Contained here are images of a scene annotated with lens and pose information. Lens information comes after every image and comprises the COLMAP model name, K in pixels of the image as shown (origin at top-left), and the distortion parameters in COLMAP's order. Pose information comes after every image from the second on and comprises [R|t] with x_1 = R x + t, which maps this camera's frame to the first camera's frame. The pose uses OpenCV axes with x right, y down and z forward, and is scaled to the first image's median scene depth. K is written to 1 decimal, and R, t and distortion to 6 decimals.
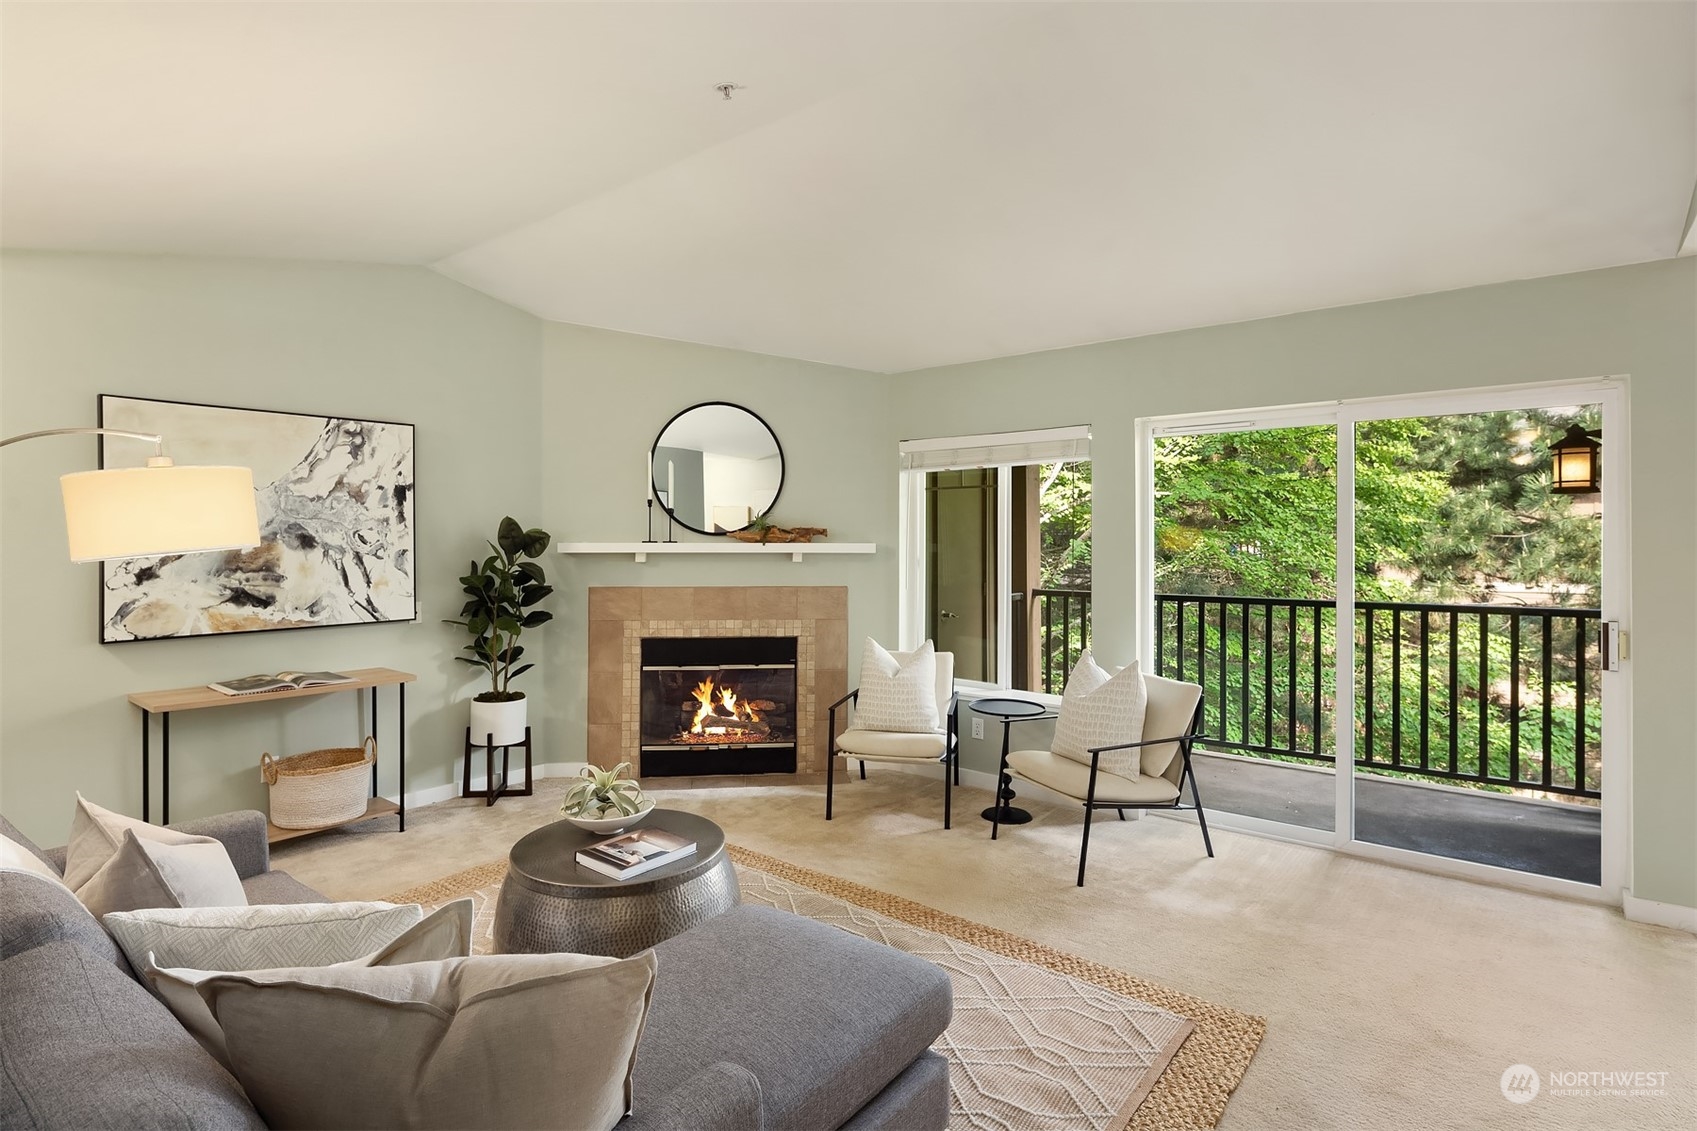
lens RADIAL K [[841.5, 0, 838.9], [0, 841.5, 548.8], [0, 0, 1]] dist [0.003011, -0.004221]
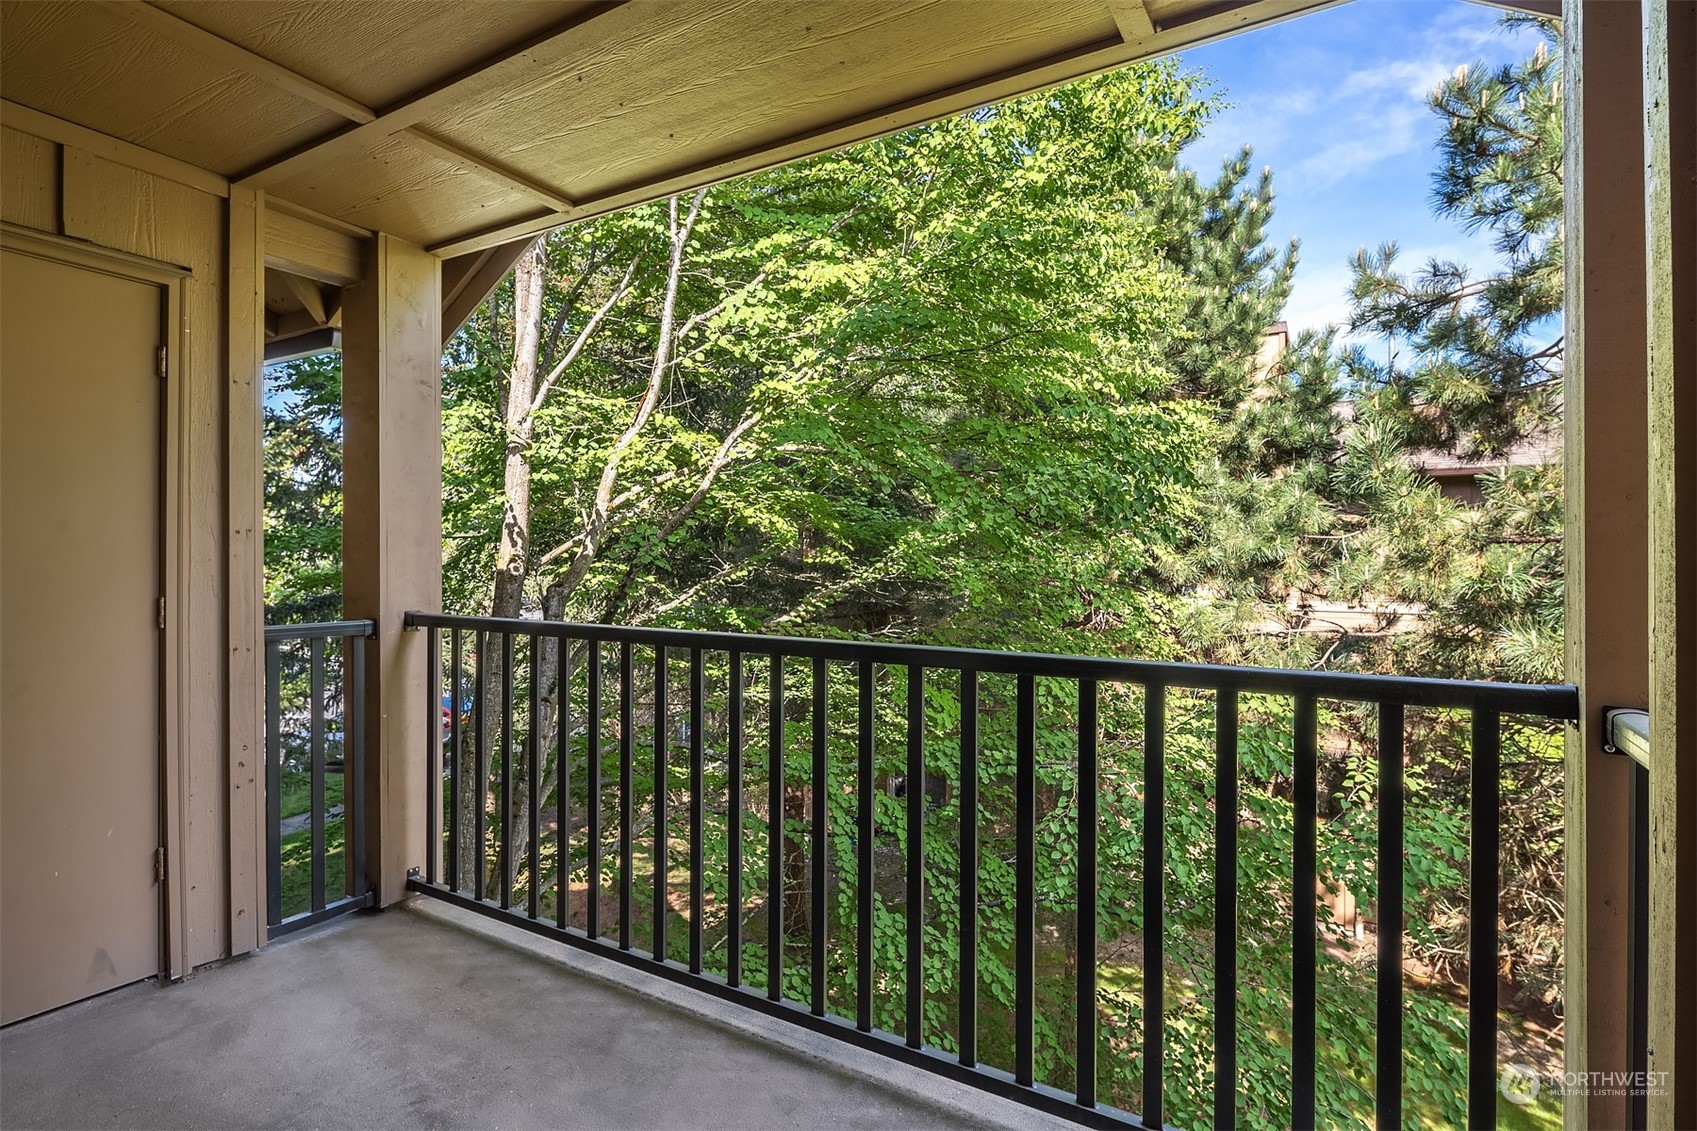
lens RADIAL K [[841.5, 0, 859.0], [0, 841.5, 561.0], [0, 0, 1]] dist [0.003011, -0.004221]
pose [[0.987803, 0.010149, 0.155380, 0.545765], [-0.009493, 0.999943, -0.004966, 0.025026], [-0.155421, 0.003430, 0.987842, 0.659298]]
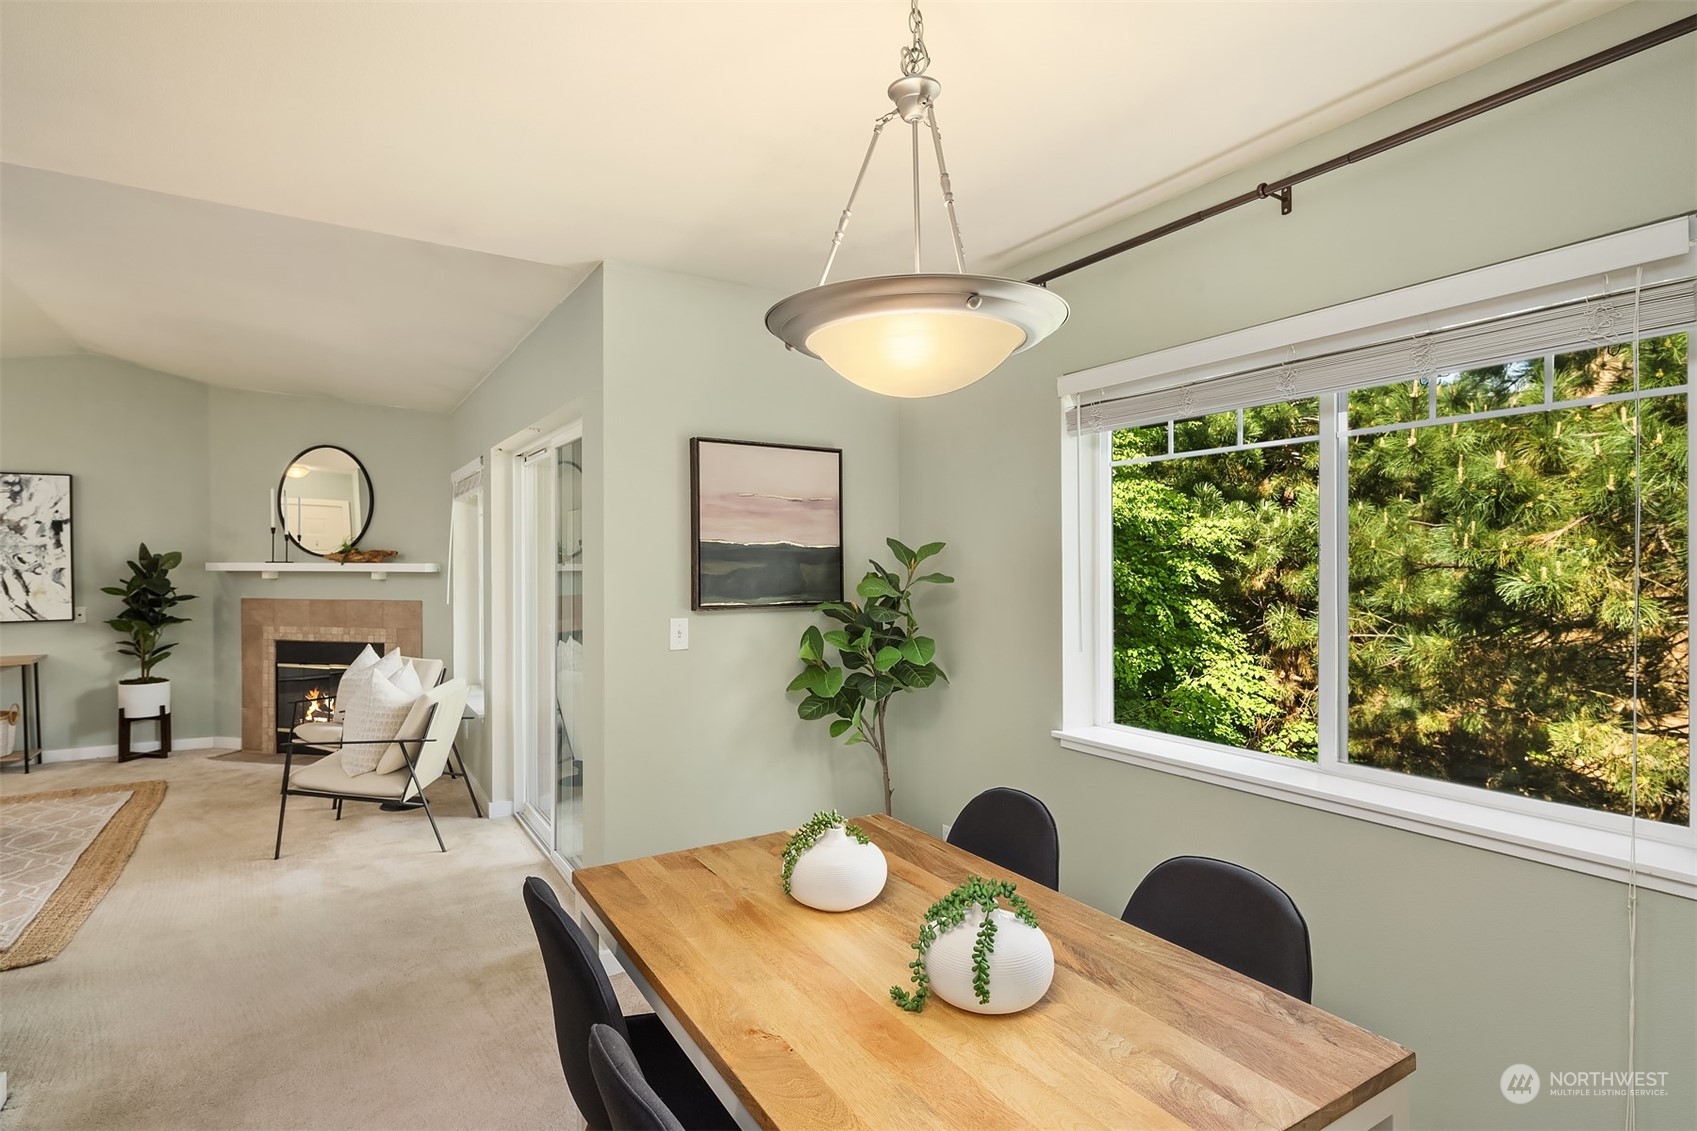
lens RADIAL K [[841.5, 0, 851.8], [0, 841.5, 569.9], [0, 0, 1]] dist [0.003011, -0.004221]
pose [[0.953155, 0.005413, -0.302434, 0.943899], [-0.003253, 0.999965, 0.007645, -0.008731], [0.302465, -0.006303, 0.953140, 0.085222]]
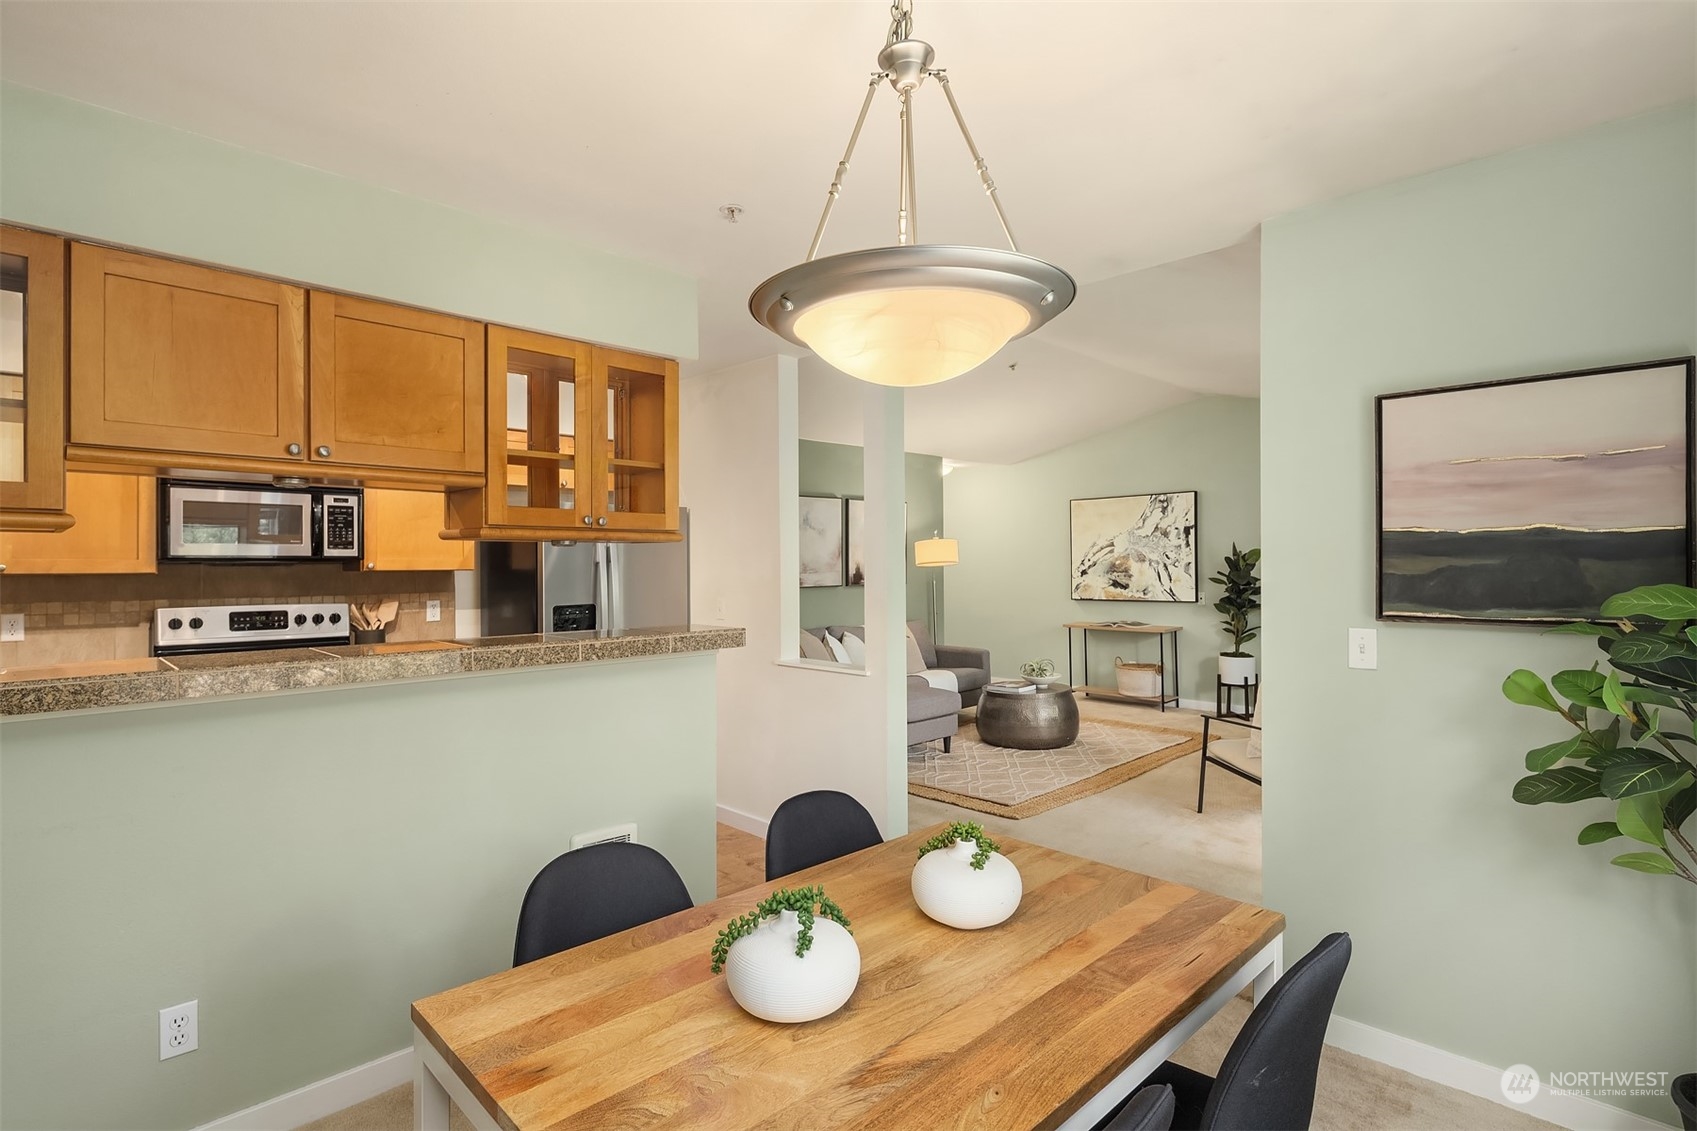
lens RADIAL K [[841.5, 0, 831.6], [0, 841.5, 568.4], [0, 0, 1]] dist [0.003011, -0.004221]
pose [[-0.100527, 0.013341, -0.994845, 1.145478], [0.004638, 0.999906, 0.012941, -0.010847], [0.994923, -0.003313, -0.100580, 0.366166]]
